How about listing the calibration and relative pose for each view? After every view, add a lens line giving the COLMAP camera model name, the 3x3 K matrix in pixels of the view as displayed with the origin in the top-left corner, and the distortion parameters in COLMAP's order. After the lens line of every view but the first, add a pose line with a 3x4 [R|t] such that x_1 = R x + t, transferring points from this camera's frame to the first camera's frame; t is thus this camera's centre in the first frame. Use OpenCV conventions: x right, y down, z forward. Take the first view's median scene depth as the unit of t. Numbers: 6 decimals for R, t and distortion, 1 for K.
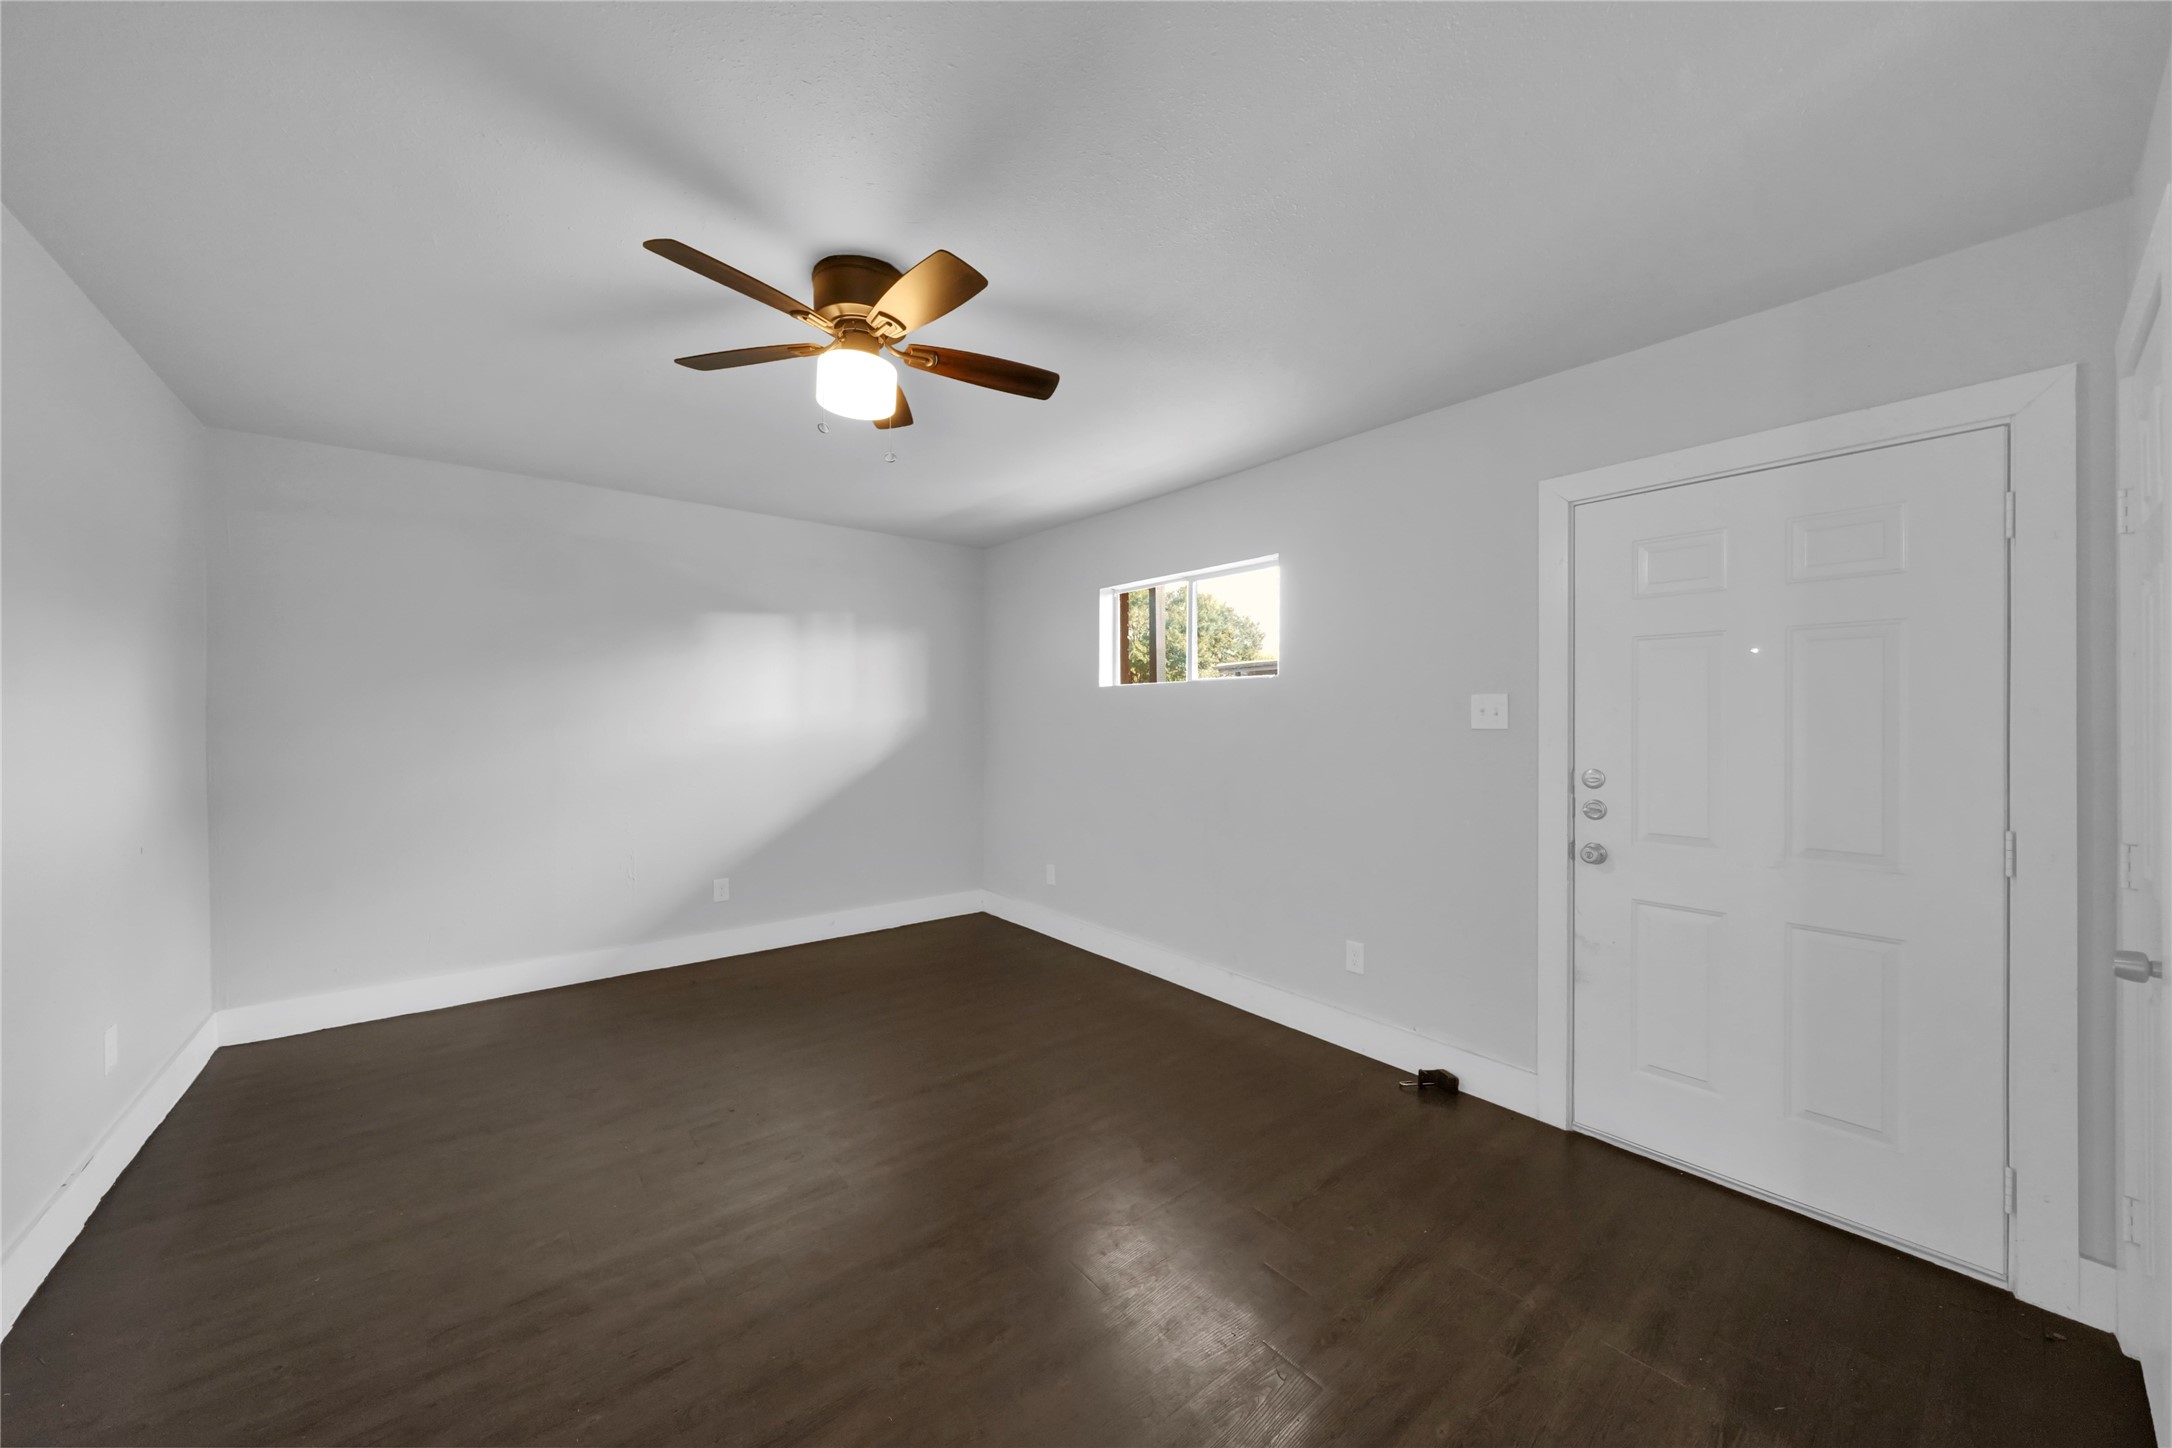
lens RADIAL K [[759.7, 0, 1072.7], [0, 759.7, 720.3], [0, 0, 1]] dist [0.008324, -0.000145]
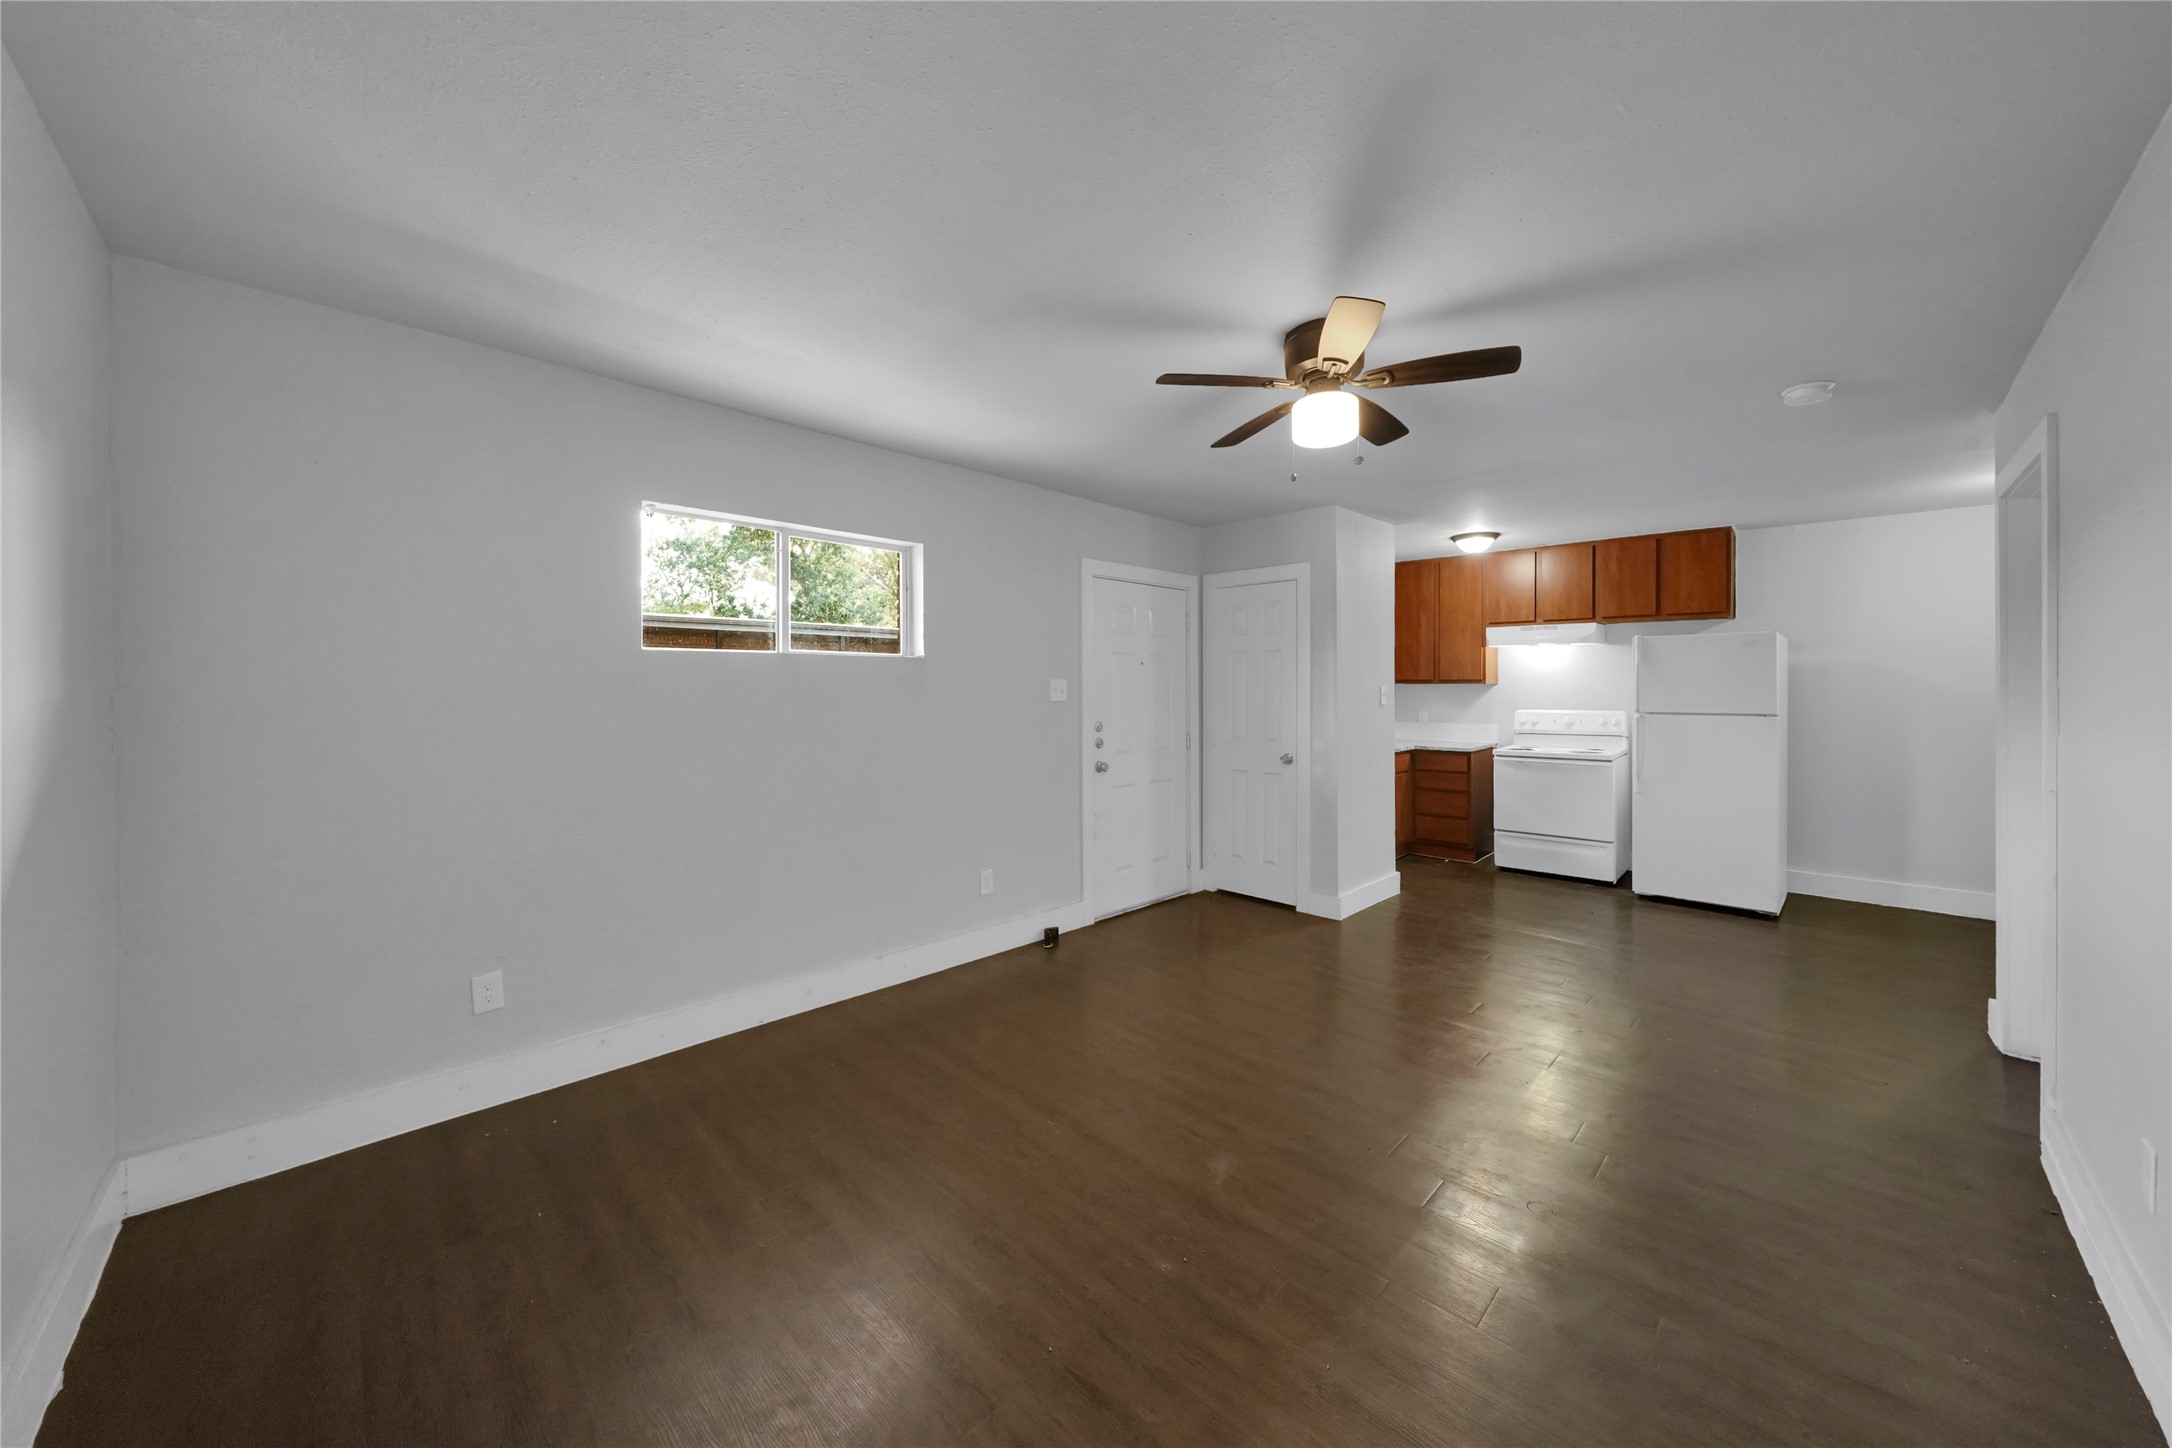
lens RADIAL K [[759.7, 0, 1084.9], [0, 759.7, 702.0], [0, 0, 1]] dist [0.008324, -0.000145]
pose [[-0.095198, -0.009995, 0.995408, -1.054694], [0.008627, 0.999904, 0.010865, -0.003899], [-0.995421, 0.009622, -0.095103, 1.110559]]
